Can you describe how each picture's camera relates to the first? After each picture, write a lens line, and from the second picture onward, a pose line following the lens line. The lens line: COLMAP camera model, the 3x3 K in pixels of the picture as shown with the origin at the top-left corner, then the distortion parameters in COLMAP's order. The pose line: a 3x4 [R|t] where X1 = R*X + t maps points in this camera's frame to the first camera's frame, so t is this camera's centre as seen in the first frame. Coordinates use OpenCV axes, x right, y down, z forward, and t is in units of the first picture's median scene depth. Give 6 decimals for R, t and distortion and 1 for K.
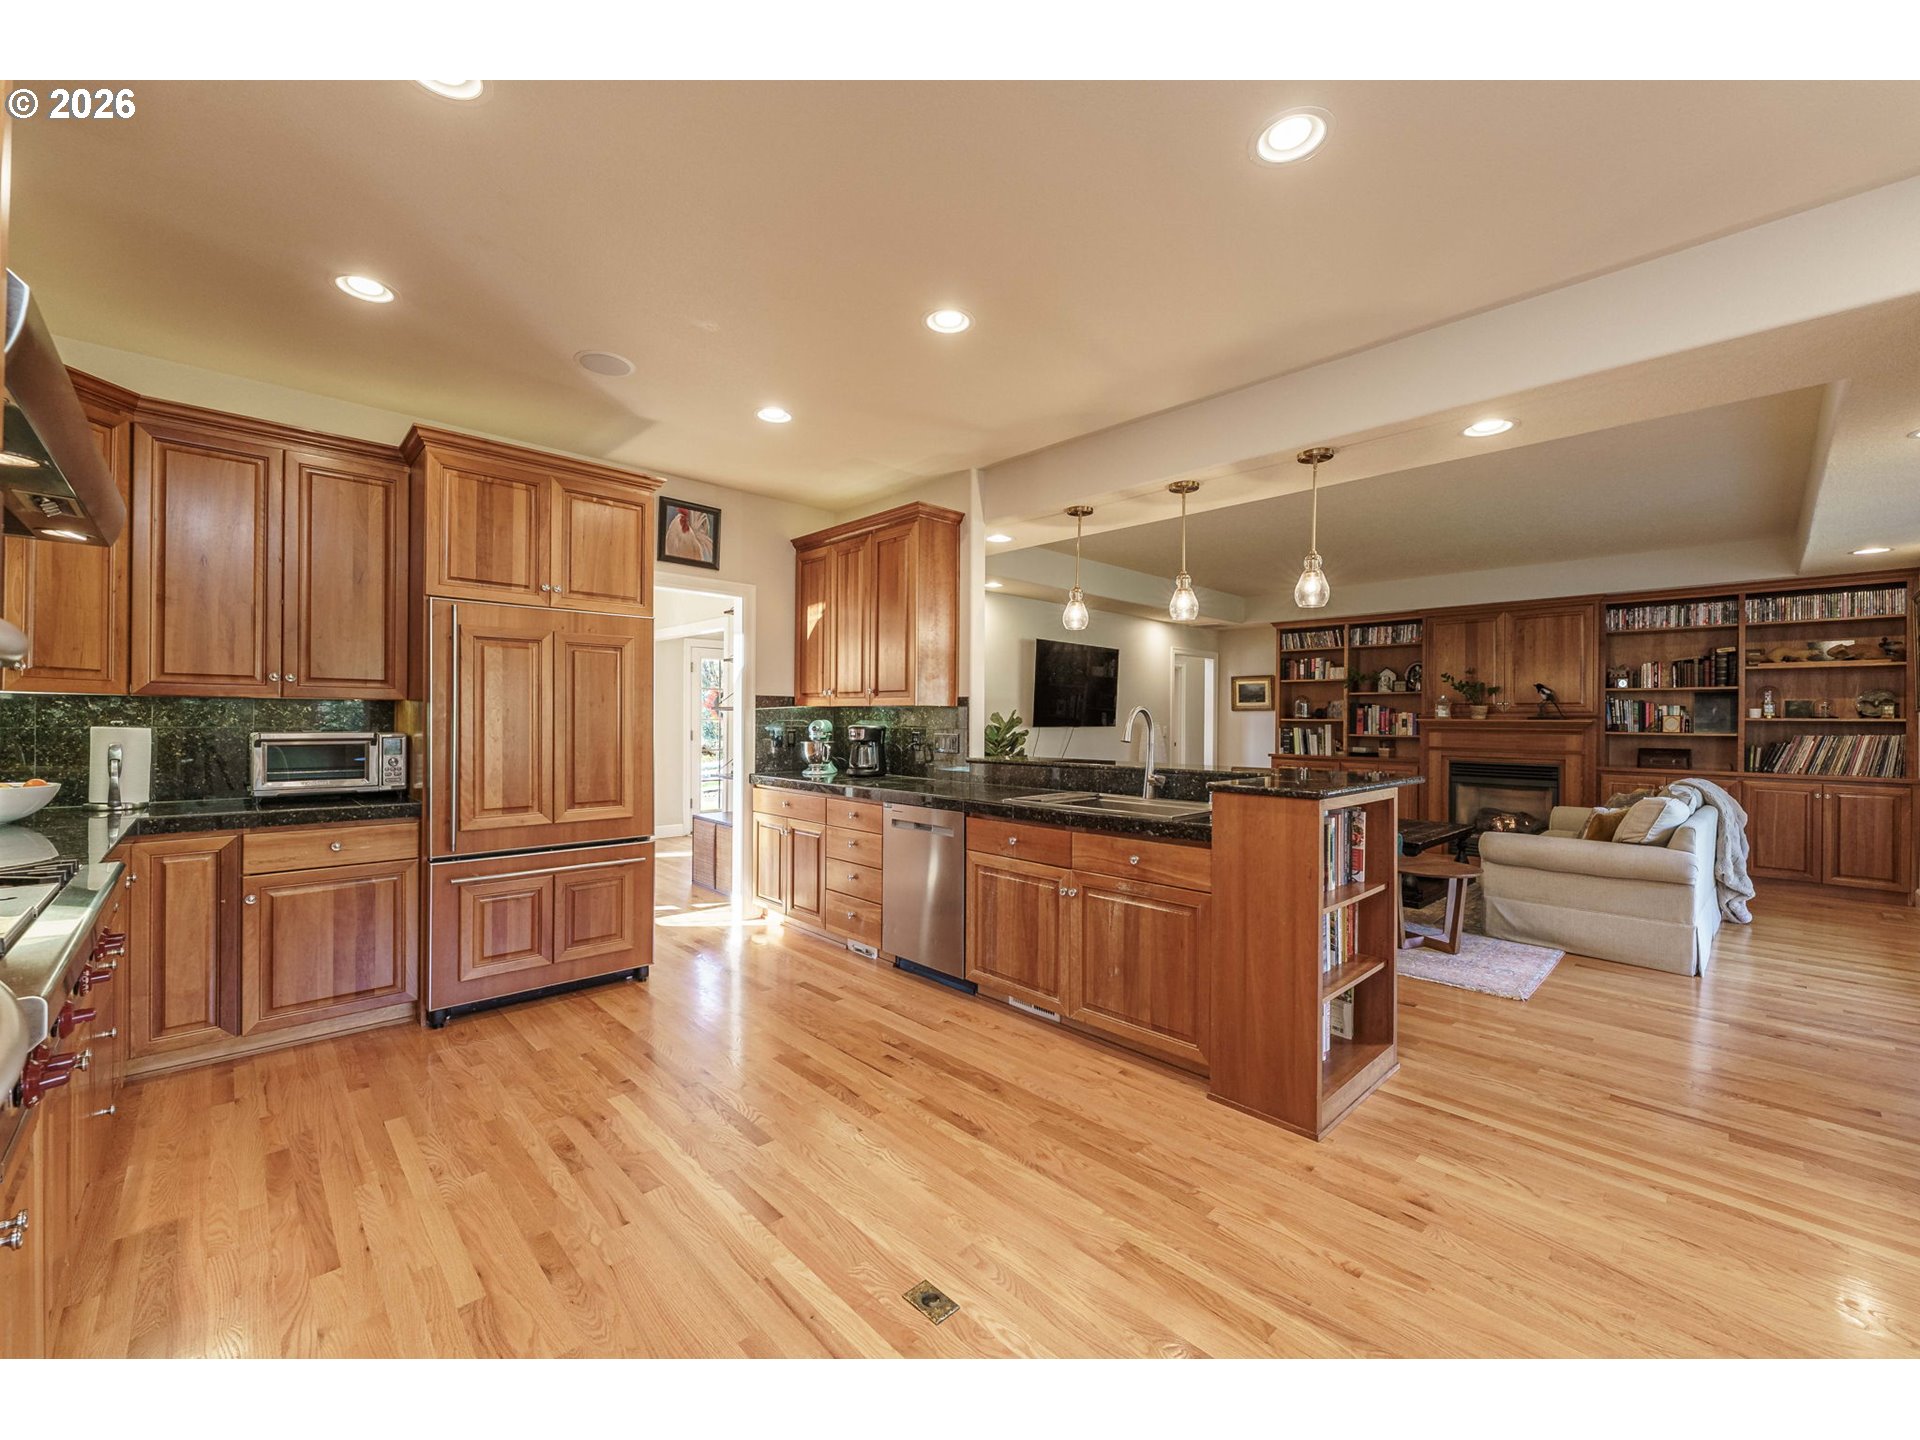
lens RADIAL K [[772.4, 0, 960.0], [0, 772.4, 720.0], [0, 0, 1]] dist [-0.000240, 0.000264]
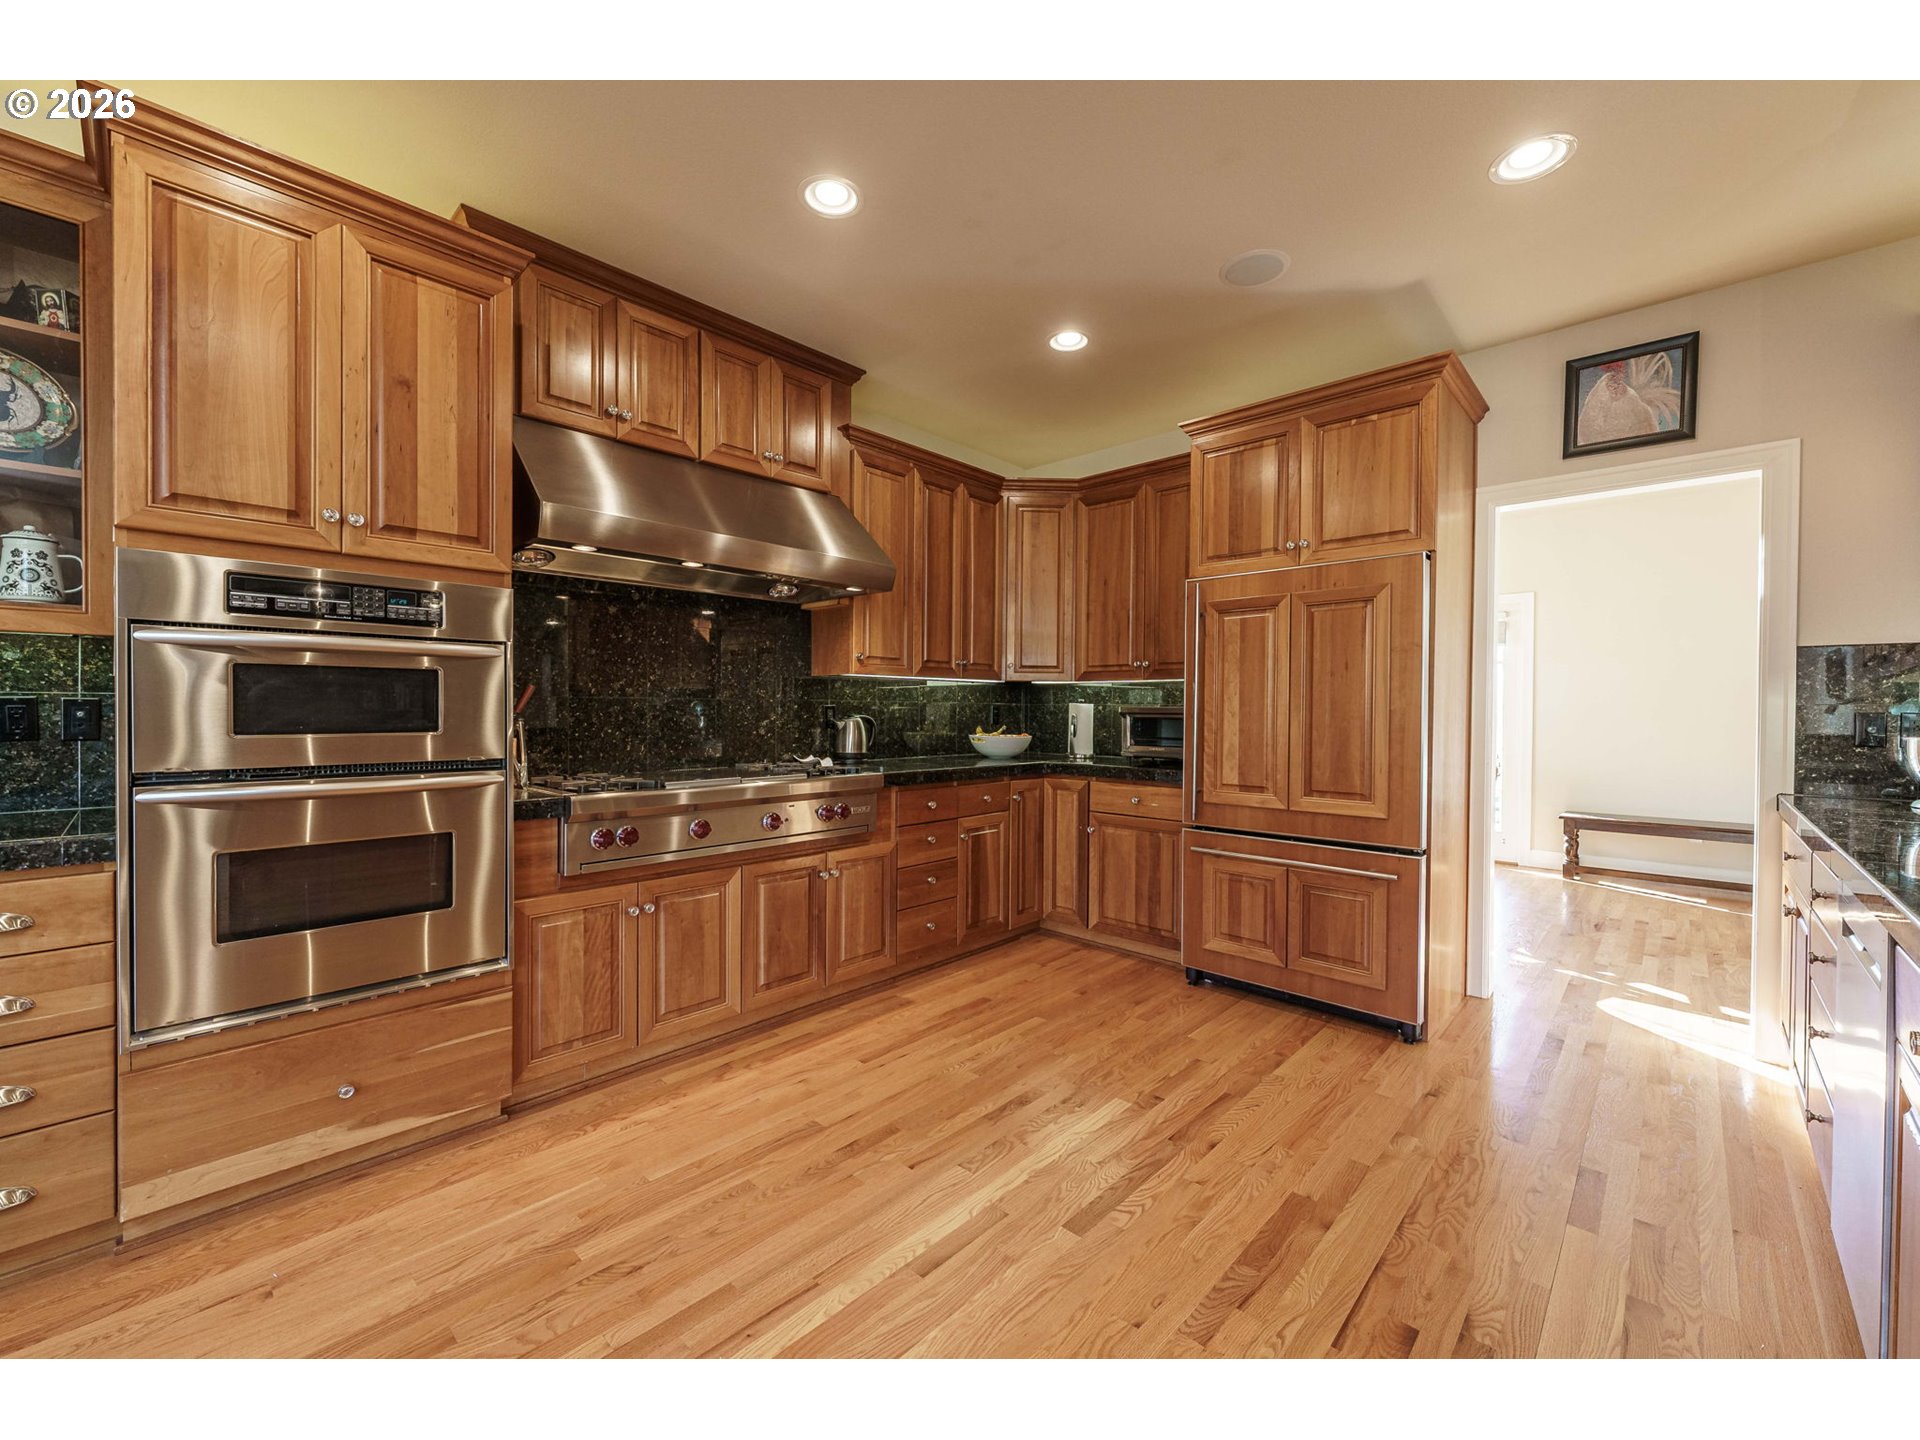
lens RADIAL K [[772.4, 0, 960.0], [0, 772.4, 720.0], [0, 0, 1]] dist [-0.000240, 0.000264]
pose [[0.046544, 0.005839, -0.998899, 0.349285], [-0.008996, 0.999945, 0.005426, 0.030335], [0.998876, 0.008733, 0.046594, 0.597704]]
